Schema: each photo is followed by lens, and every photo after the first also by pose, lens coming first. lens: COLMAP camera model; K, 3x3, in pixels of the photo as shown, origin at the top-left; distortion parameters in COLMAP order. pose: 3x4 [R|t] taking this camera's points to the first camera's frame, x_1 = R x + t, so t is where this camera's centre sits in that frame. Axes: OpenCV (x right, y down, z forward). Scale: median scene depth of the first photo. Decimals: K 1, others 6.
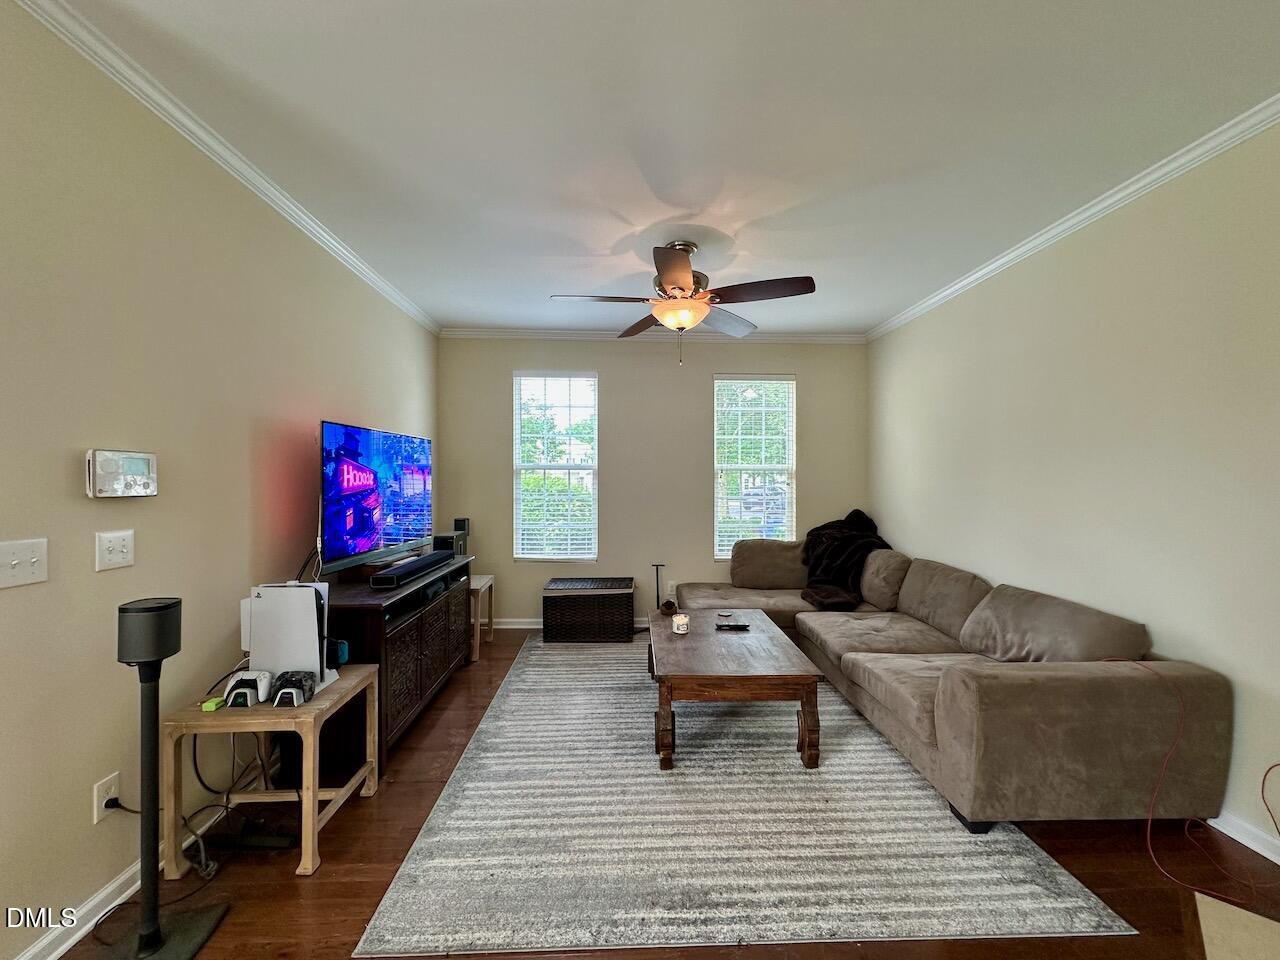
lens RADIAL K [[510.6, 0, 638.6], [0, 510.6, 481.1], [0, 0, 1]] dist [-0.000939, -0.000563]
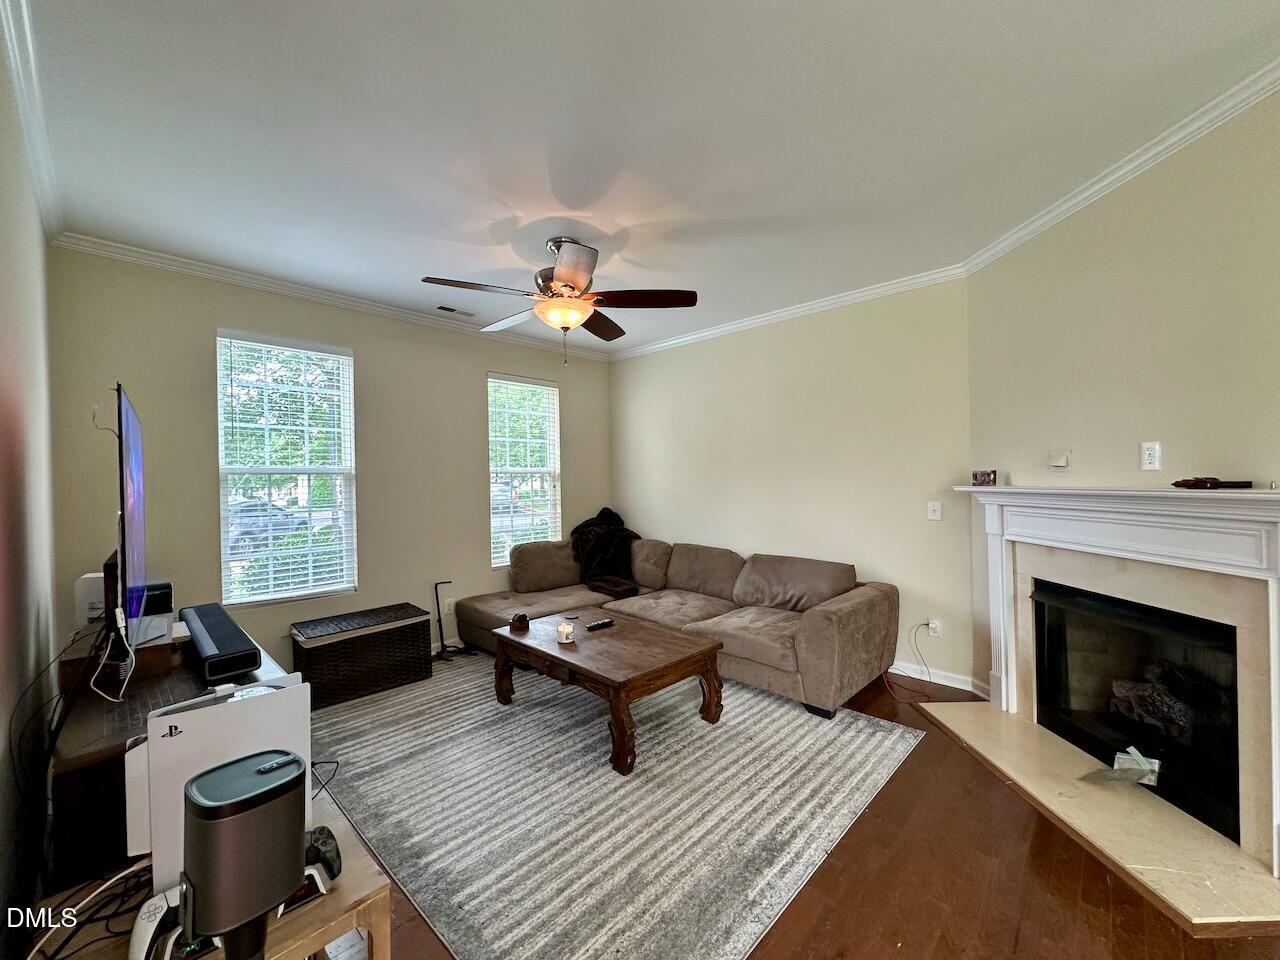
lens RADIAL K [[510.6, 0, 638.6], [0, 510.6, 481.1], [0, 0, 1]] dist [-0.000939, -0.000563]
pose [[0.716113, -0.015066, 0.697821, -0.512542], [0.017886, 0.999835, 0.003232, -0.009415], [-0.697755, 0.010167, 0.716264, 0.216624]]
